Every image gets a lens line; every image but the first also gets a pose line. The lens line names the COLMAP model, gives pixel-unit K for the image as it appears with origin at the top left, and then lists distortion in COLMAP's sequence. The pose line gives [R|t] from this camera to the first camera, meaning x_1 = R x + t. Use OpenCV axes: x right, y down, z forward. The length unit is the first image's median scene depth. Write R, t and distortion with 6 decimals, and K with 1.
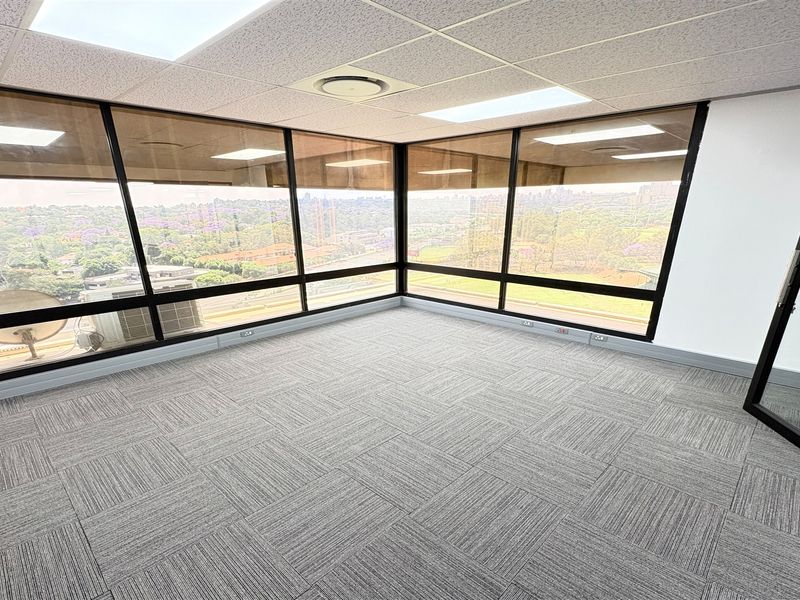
lens RADIAL K [[322.2, 0, 399.4], [0, 322.2, 312.3], [0, 0, 1]] dist [-0.010812, -0.000192]
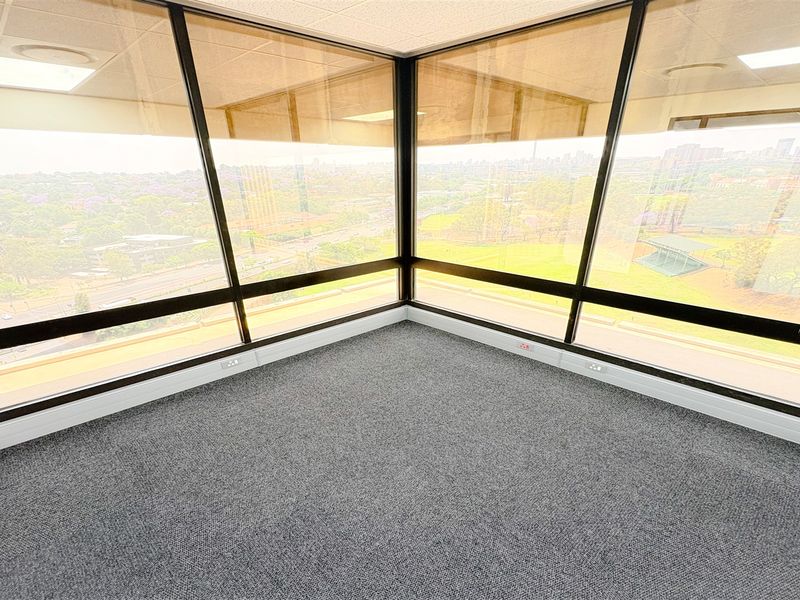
lens RADIAL K [[322.2, 0, 401.2], [0, 322.2, 300.3], [0, 0, 1]] dist [-0.010812, -0.000192]
pose [[0.999815, 0.008258, -0.017346, 0.007371], [-0.007244, 0.998305, 0.057743, -0.104659], [0.017793, -0.057607, 0.998181, 0.341280]]
